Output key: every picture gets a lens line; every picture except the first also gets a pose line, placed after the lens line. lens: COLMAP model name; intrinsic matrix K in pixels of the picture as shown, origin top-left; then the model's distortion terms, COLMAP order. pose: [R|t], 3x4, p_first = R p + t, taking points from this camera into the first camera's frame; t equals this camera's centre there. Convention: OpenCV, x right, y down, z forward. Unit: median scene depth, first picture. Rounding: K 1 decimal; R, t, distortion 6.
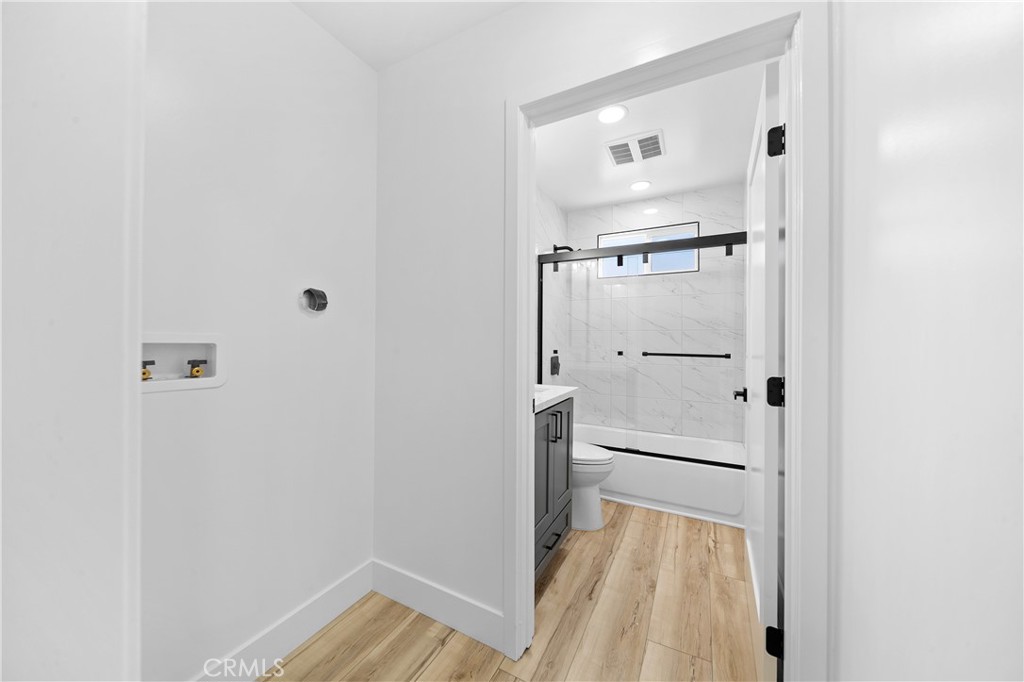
lens RADIAL K [[360.9, 0, 511.8], [0, 360.9, 337.0], [0, 0, 1]] dist [-0.002808, -0.000121]
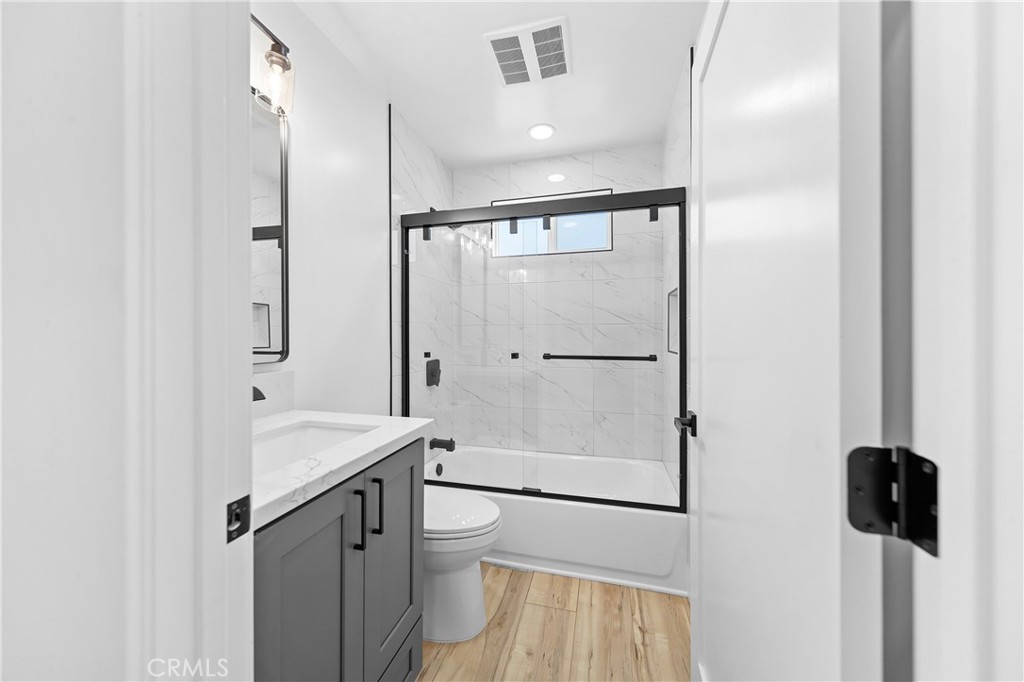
lens RADIAL K [[360.9, 0, 513.6], [0, 360.9, 335.7], [0, 0, 1]] dist [-0.002808, -0.000121]
pose [[0.973036, -0.008381, 0.230499, 0.143749], [0.007174, 0.999956, 0.006073, 0.001113], [-0.230540, -0.004255, 0.973054, 0.327237]]
